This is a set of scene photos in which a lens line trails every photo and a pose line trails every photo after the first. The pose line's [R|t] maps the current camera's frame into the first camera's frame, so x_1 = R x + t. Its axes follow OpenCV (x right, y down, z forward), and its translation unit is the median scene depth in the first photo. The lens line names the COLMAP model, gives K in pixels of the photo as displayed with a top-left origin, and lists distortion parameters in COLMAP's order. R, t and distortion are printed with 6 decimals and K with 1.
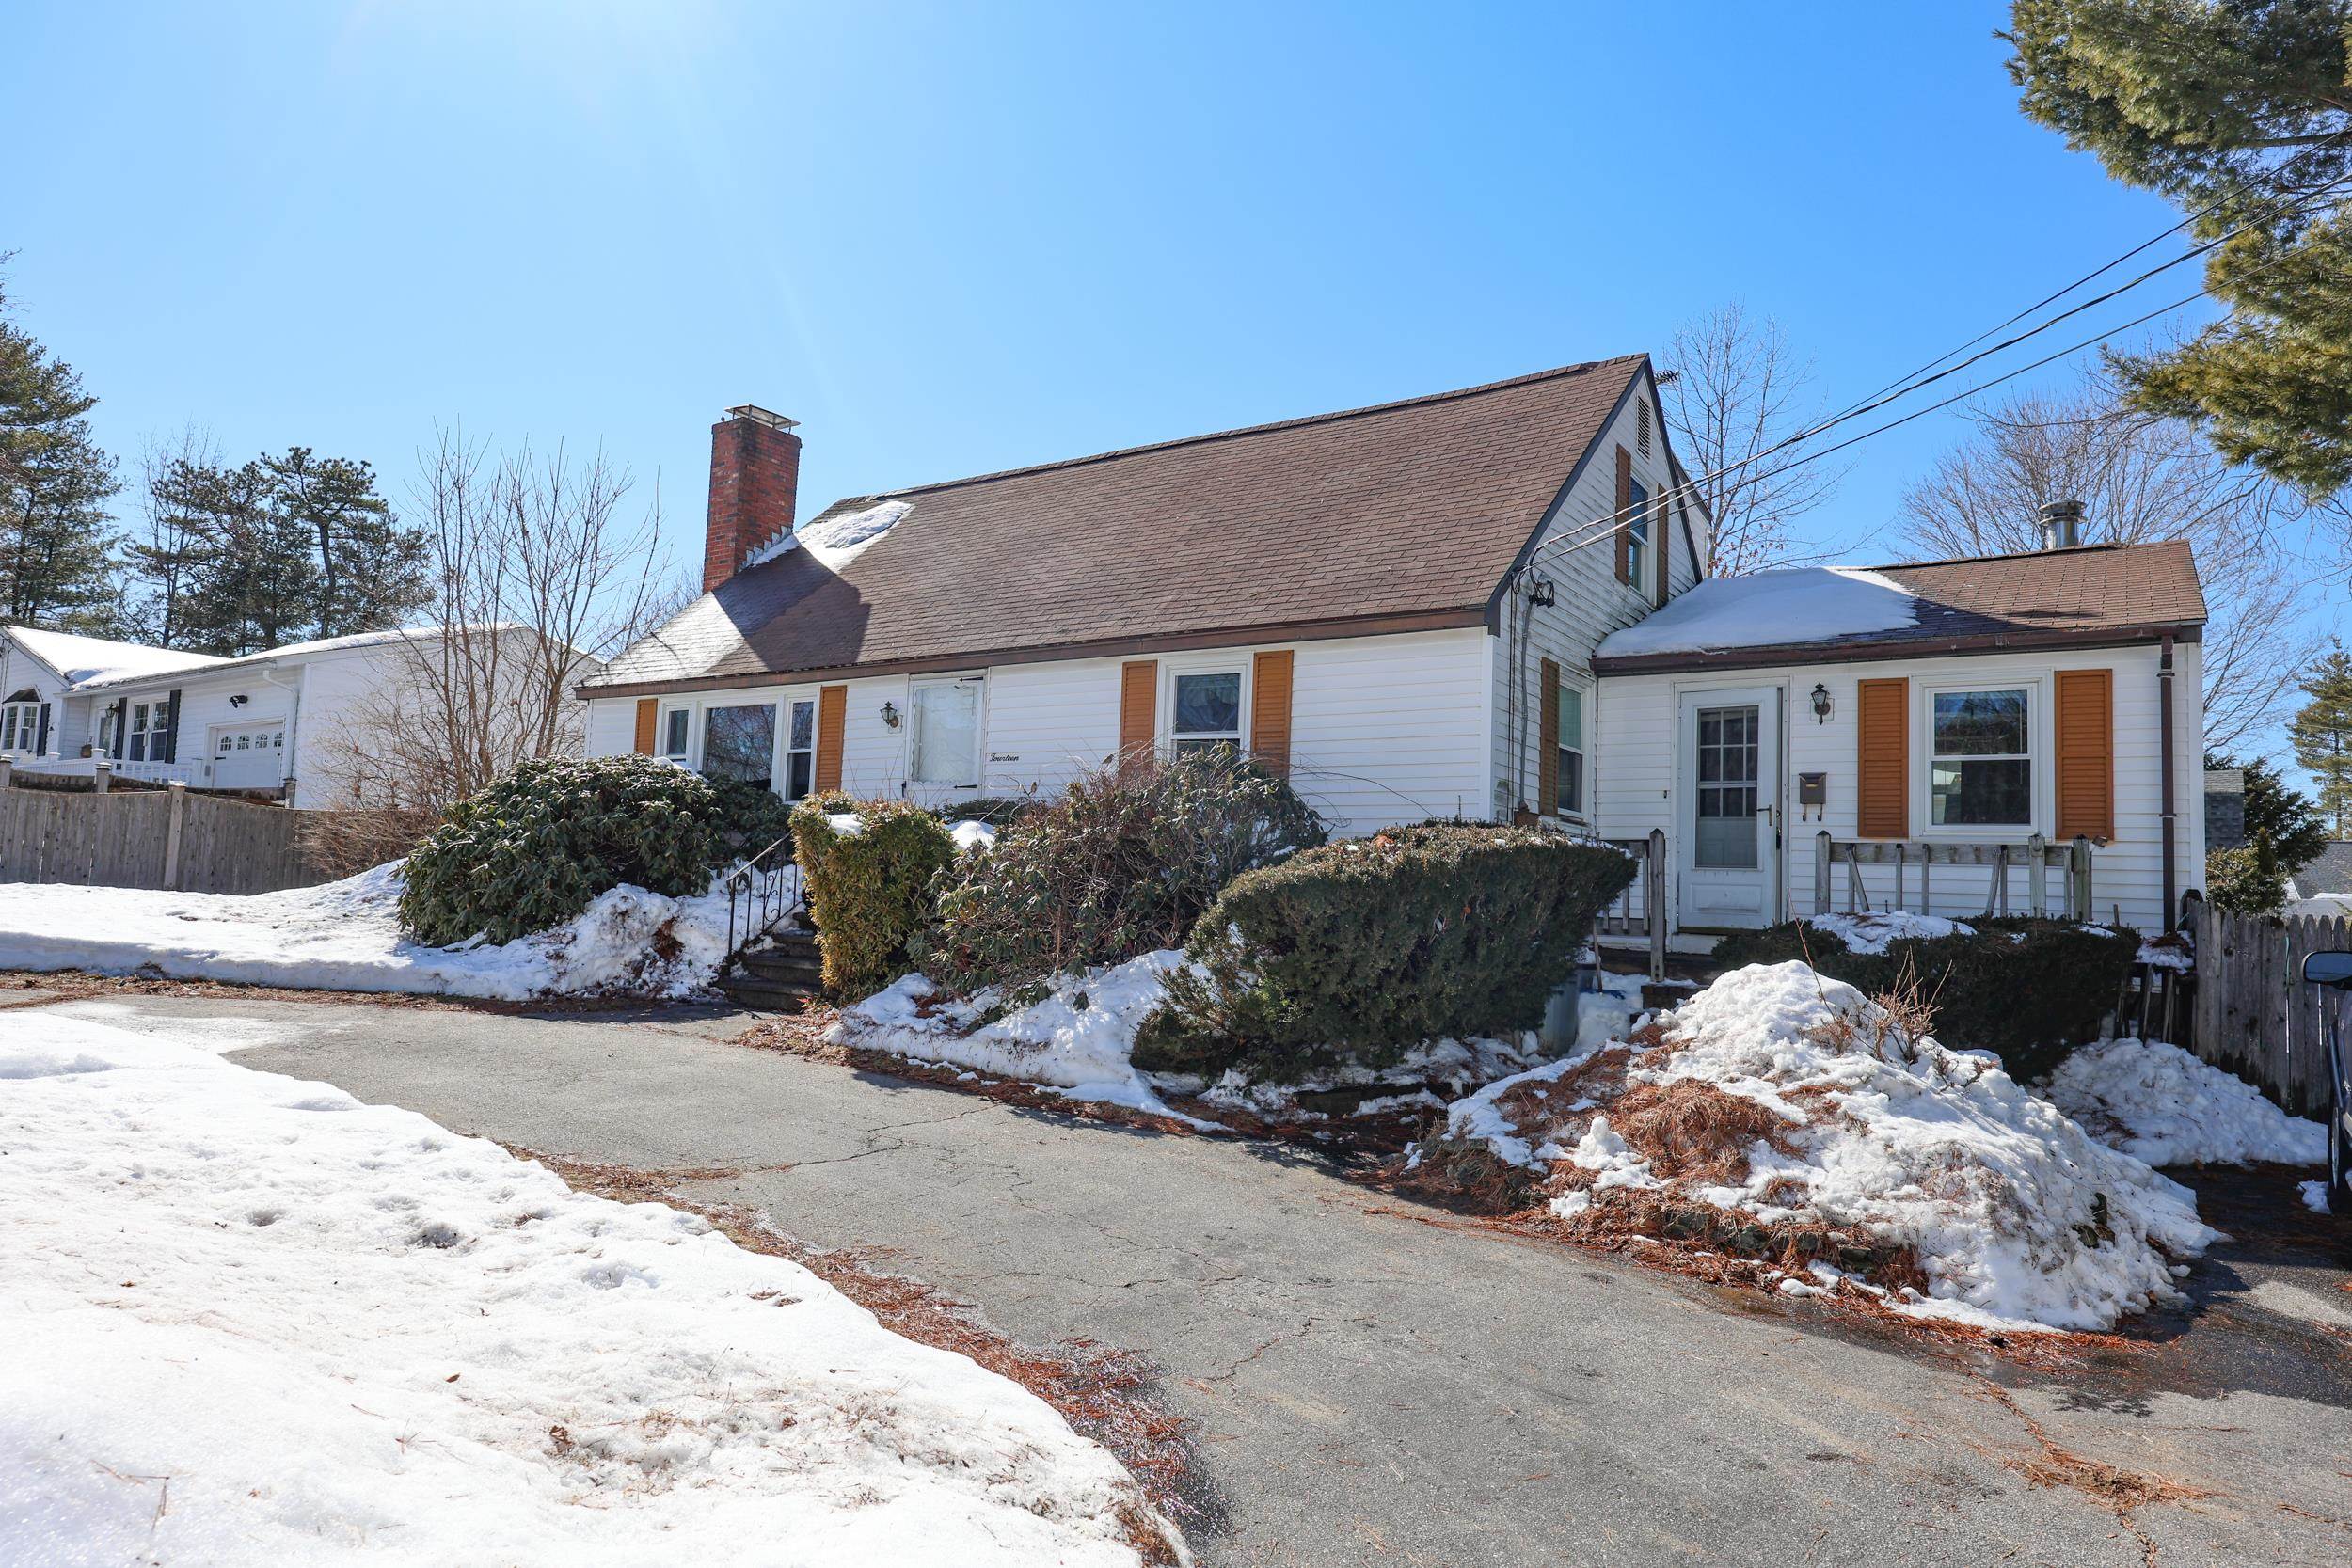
lens RADIAL K [[1427.9, 0, 1175.7], [0, 1427.9, 798.1], [0, 0, 1]] dist [-0.003700, -0.001421]
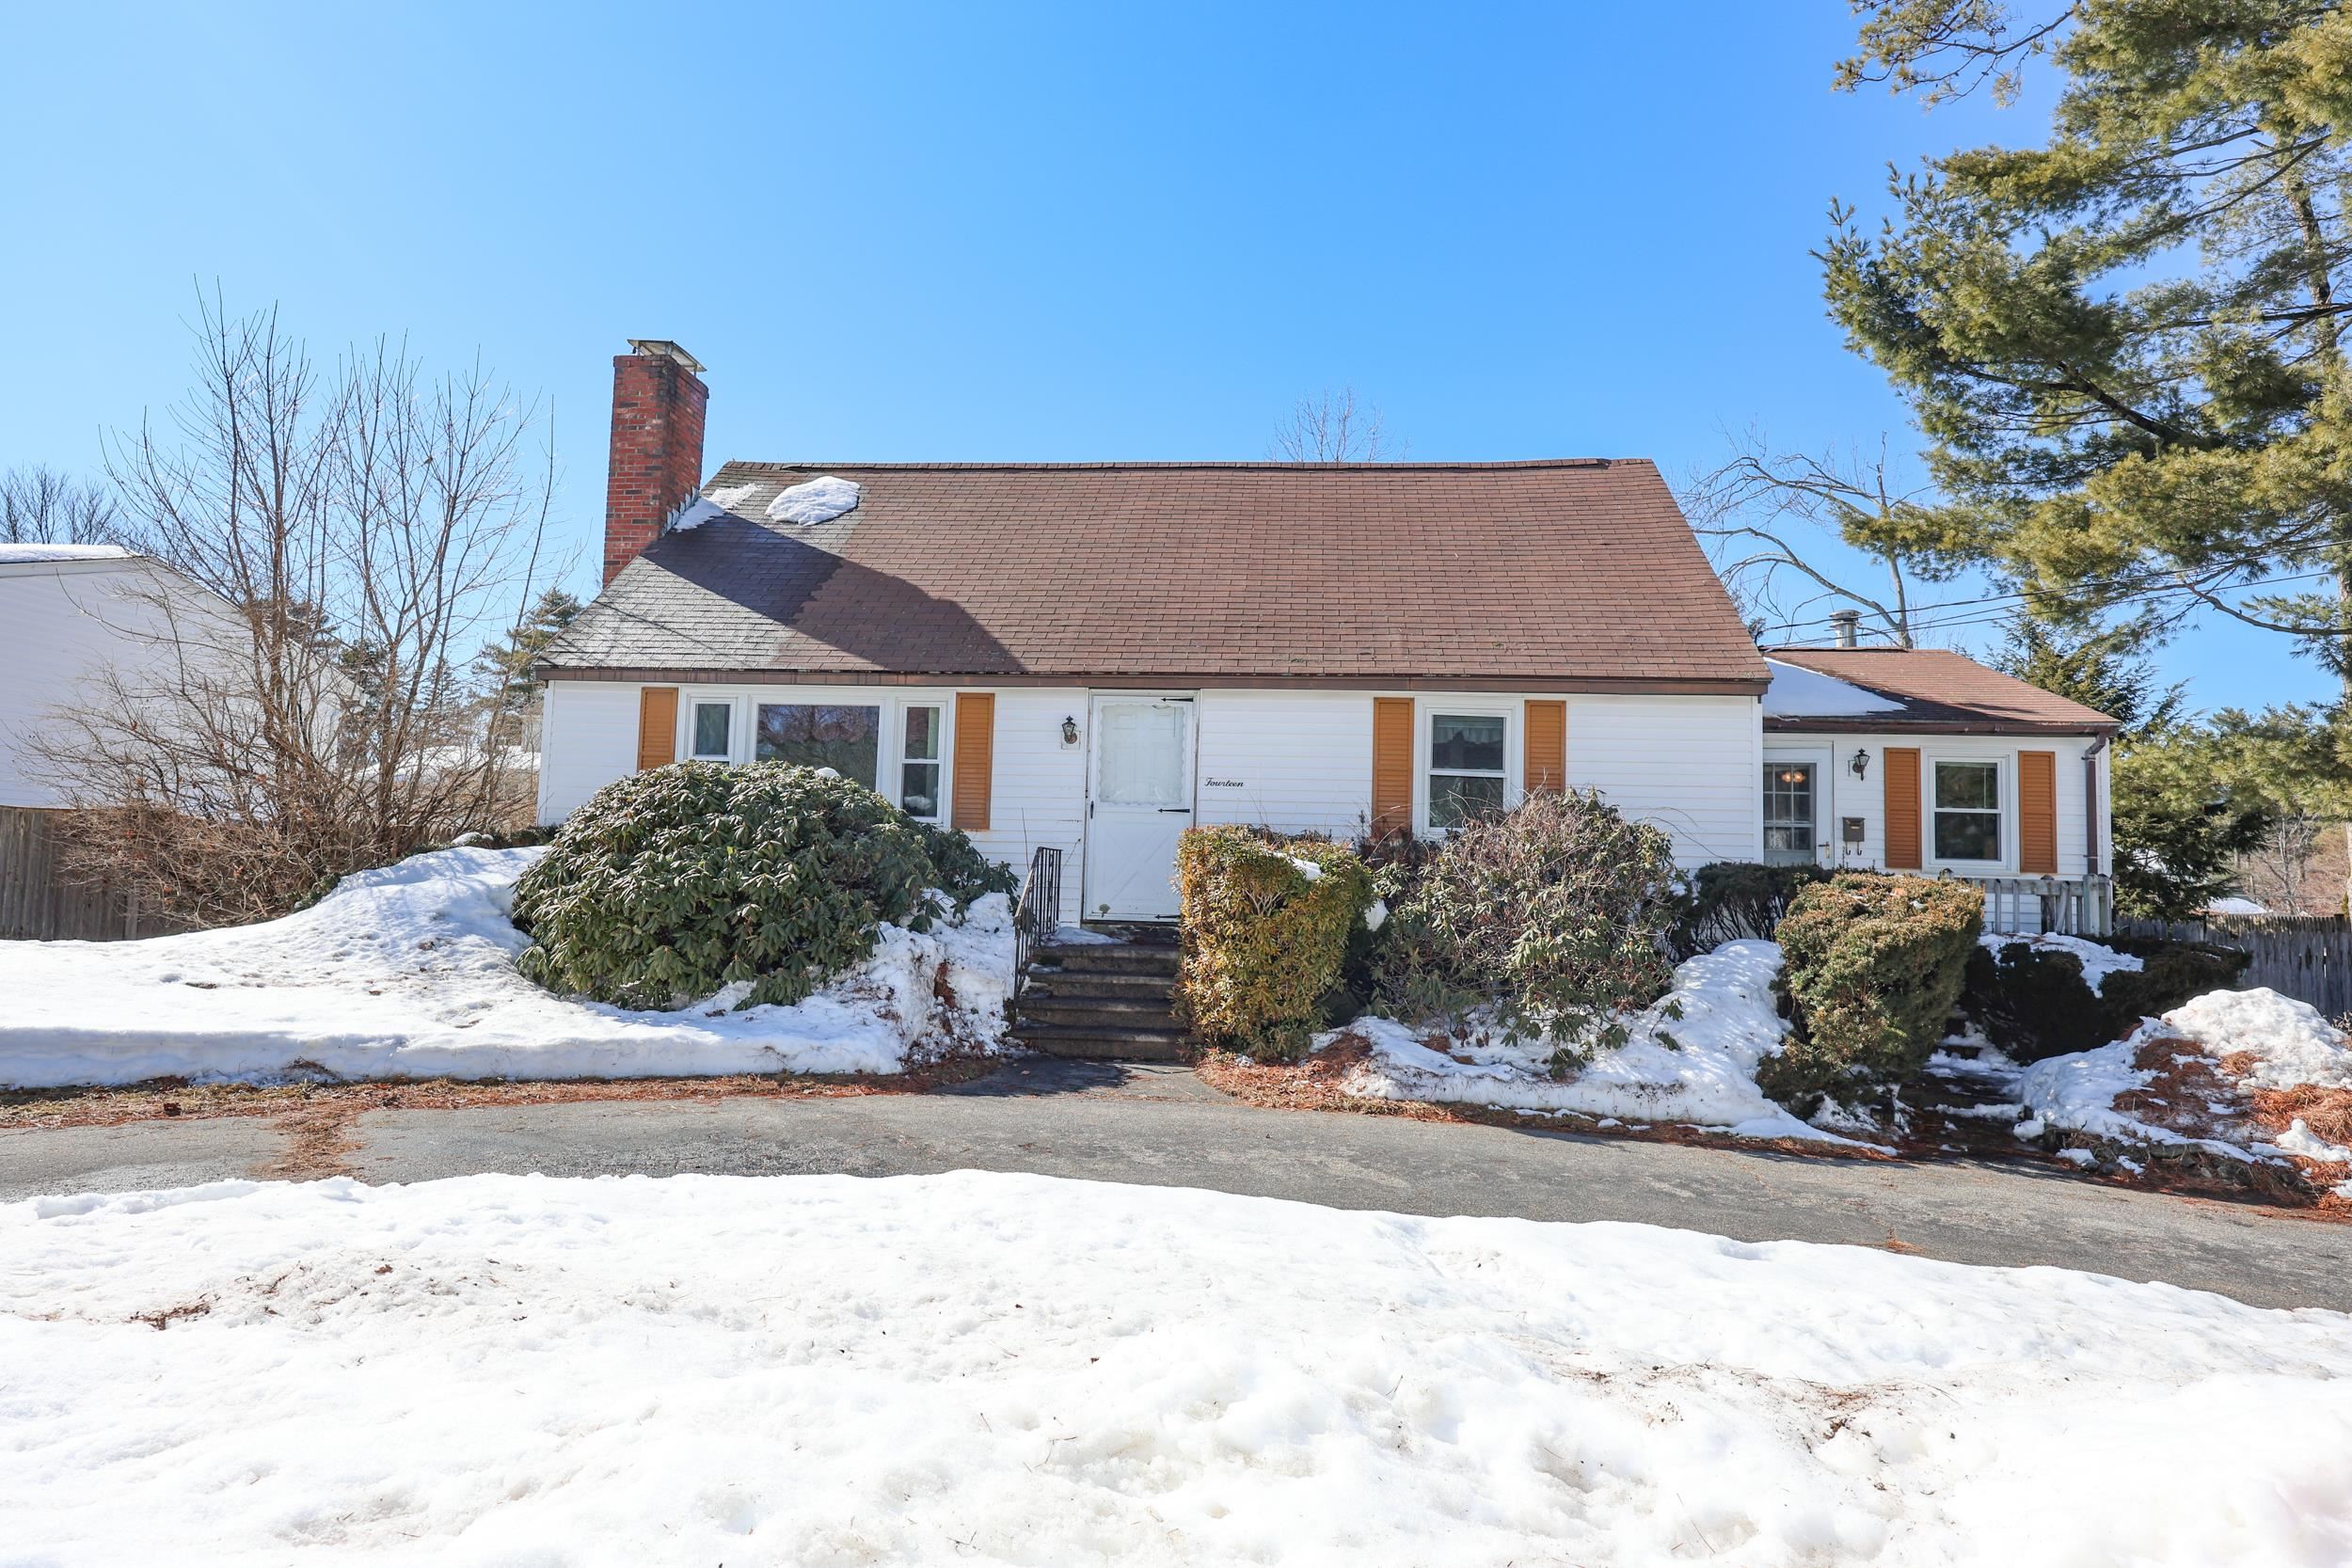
lens RADIAL K [[1338.0, 0, 1176.0], [0, 1338.0, 784.0], [0, 0, 1]] dist [-0.000127, 0.000499]
pose [[0.875831, 0.025103, 0.481964, -0.660410], [-0.029393, 0.999567, 0.001350, -0.030632], [-0.481722, -0.015348, 0.876190, 0.228802]]
